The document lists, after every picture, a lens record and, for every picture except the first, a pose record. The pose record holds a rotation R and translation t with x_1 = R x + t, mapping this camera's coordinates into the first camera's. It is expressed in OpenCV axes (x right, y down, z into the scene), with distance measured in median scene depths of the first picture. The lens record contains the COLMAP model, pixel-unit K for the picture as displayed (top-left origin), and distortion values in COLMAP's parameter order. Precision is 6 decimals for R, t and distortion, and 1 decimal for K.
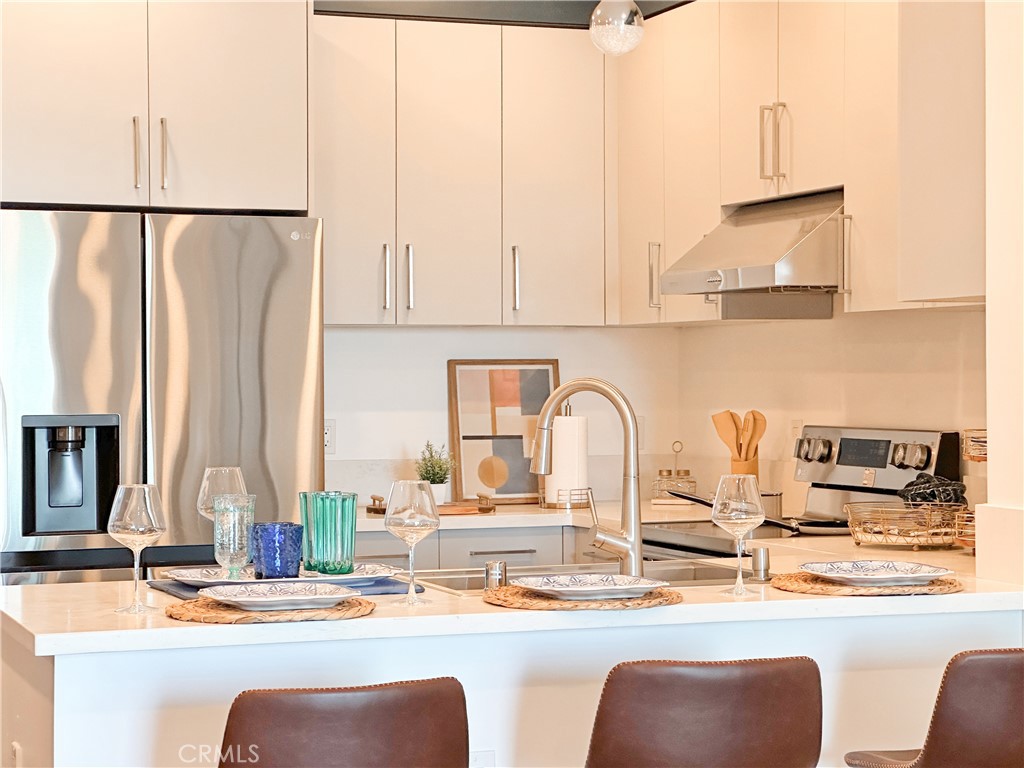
lens RADIAL K [[2287.2, 0, 512.6], [0, 2287.2, 383.7], [0, 0, 1]] dist [0.090976, 0.000000]
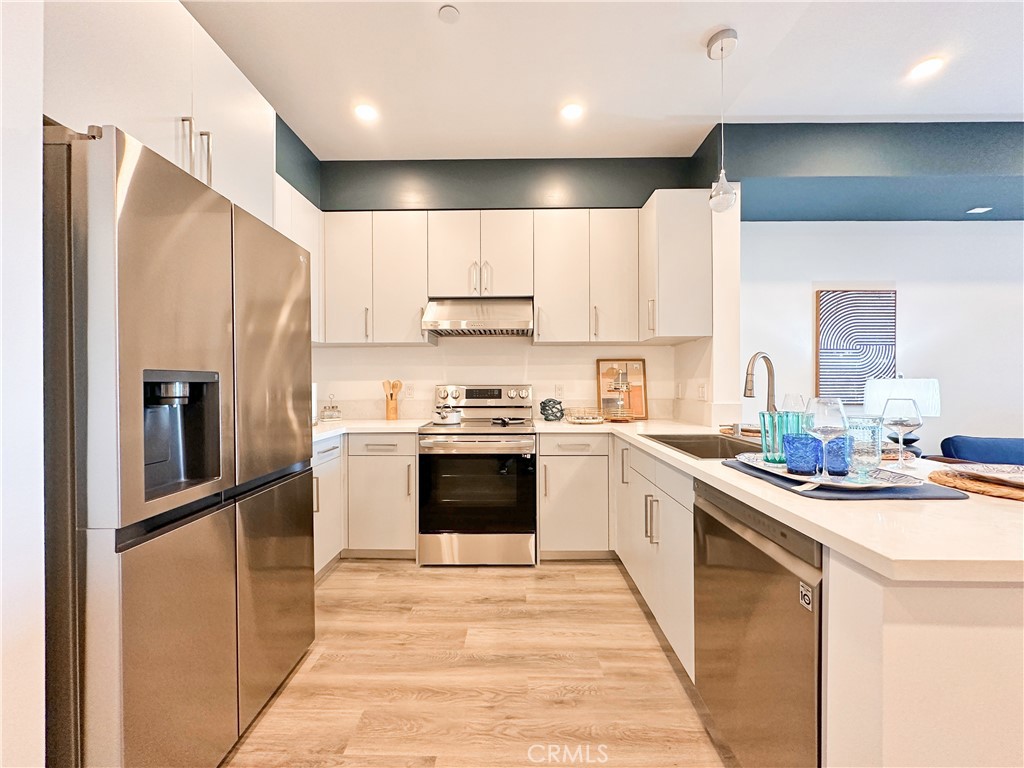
lens RADIAL K [[413.0, 0, 510.7], [0, 413.0, 385.1], [0, 0, 1]] dist [-0.001345, -0.000053]
pose [[0.361243, -0.000999, 0.932471, -0.310734], [0.007962, 0.999966, -0.002013, 0.021306], [-0.932438, 0.008151, 0.361238, 0.795210]]
